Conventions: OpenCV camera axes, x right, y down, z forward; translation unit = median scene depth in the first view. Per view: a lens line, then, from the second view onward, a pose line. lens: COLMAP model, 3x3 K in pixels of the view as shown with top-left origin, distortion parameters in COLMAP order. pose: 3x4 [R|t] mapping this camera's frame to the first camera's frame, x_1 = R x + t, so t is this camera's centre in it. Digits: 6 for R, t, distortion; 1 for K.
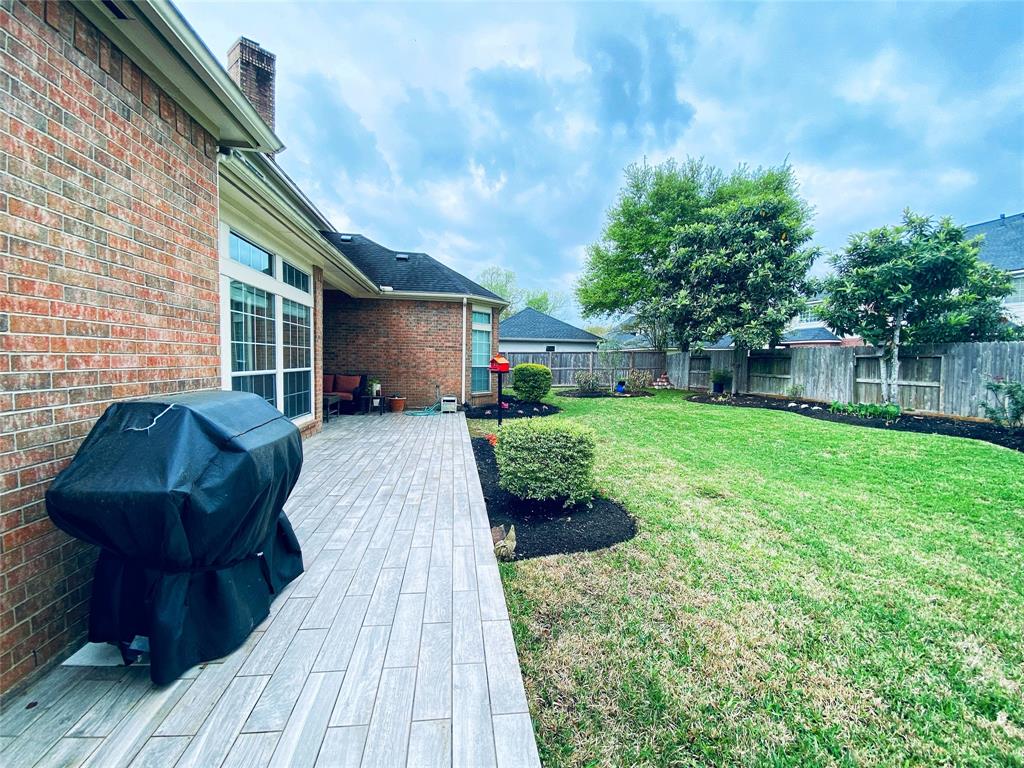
lens RADIAL K [[417.0, 0, 509.3], [0, 417.0, 382.5], [0, 0, 1]] dist [-0.003728, -0.002280]
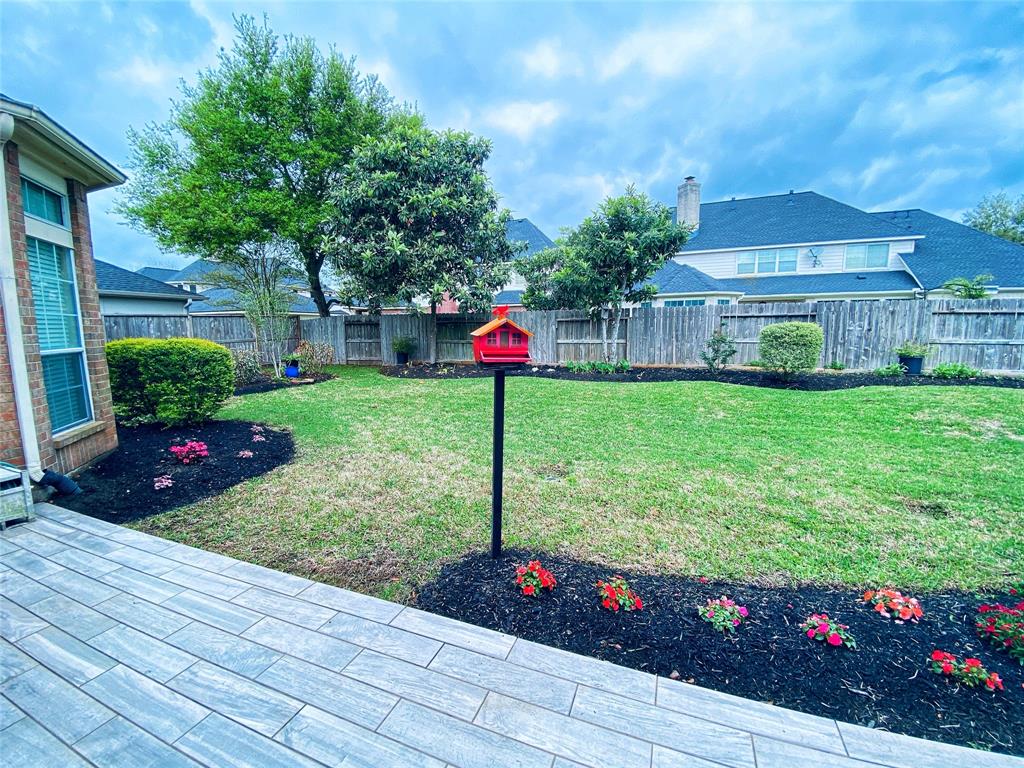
lens RADIAL K [[417.0, 0, 513.4], [0, 417.0, 382.9], [0, 0, 1]] dist [-0.003728, -0.002280]
pose [[0.483653, -0.131128, 0.865382, -0.170016], [0.062058, 0.991363, 0.115533, -0.027395], [-0.873057, -0.002174, 0.487613, 0.486762]]
